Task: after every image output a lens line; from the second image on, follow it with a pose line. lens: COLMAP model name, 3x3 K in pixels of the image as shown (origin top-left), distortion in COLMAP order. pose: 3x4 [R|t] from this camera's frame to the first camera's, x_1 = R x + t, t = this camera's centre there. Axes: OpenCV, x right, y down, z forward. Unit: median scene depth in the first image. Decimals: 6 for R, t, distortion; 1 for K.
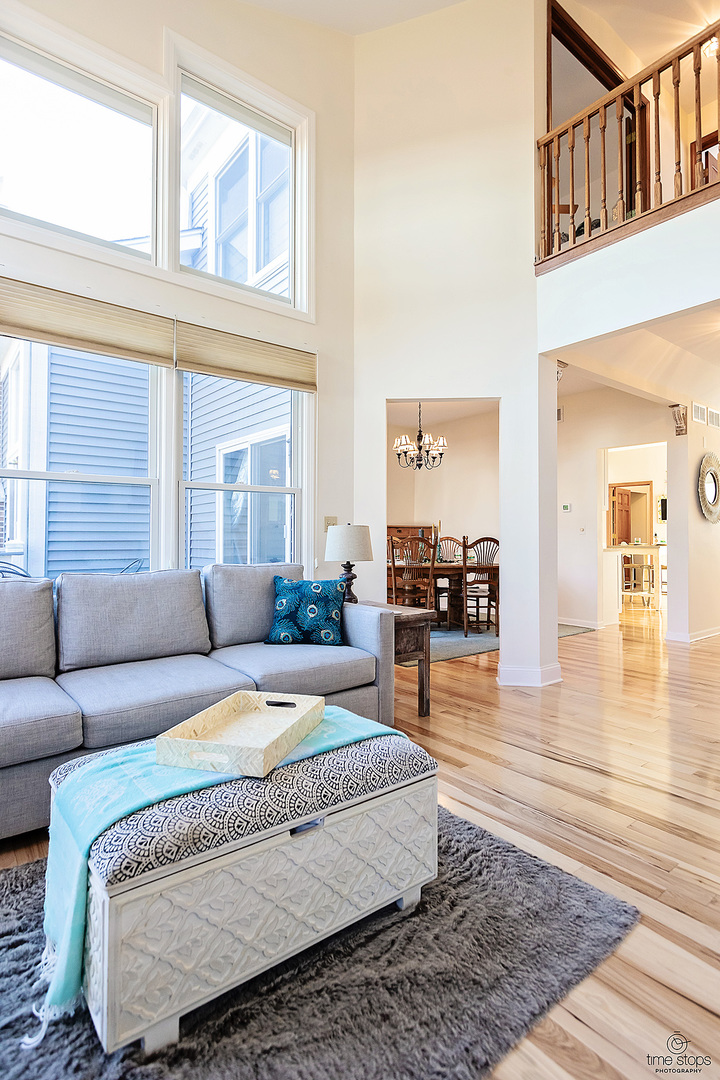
lens RADIAL K [[547.1, 0, 358.8], [0, 547.1, 525.8], [0, 0, 1]] dist [-0.001474, -0.000793]
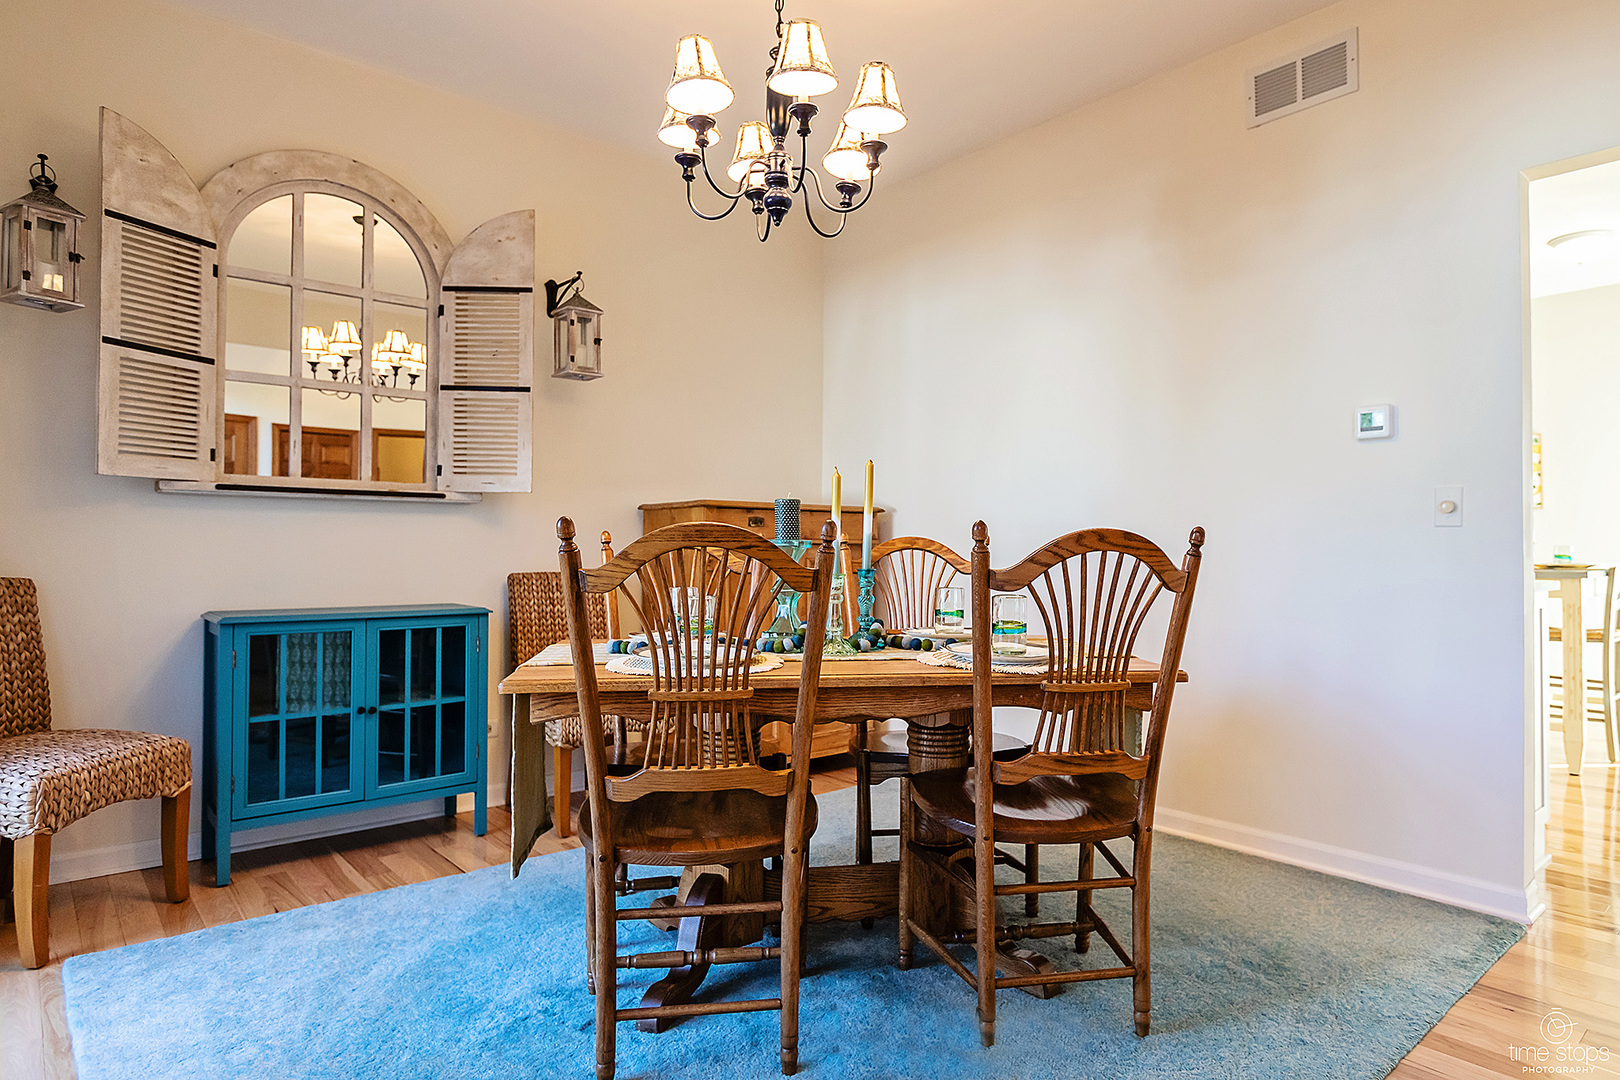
lens RADIAL K [[941.3, 0, 810.0], [0, 941.3, 540.0], [0, 0, 1]] dist [-0.086220, -0.000177]
pose [[0.999742, 0.005126, 0.022113, 0.119571], [-0.005298, 0.999956, 0.007713, 0.020981], [-0.022073, -0.007828, 0.999726, 0.640654]]
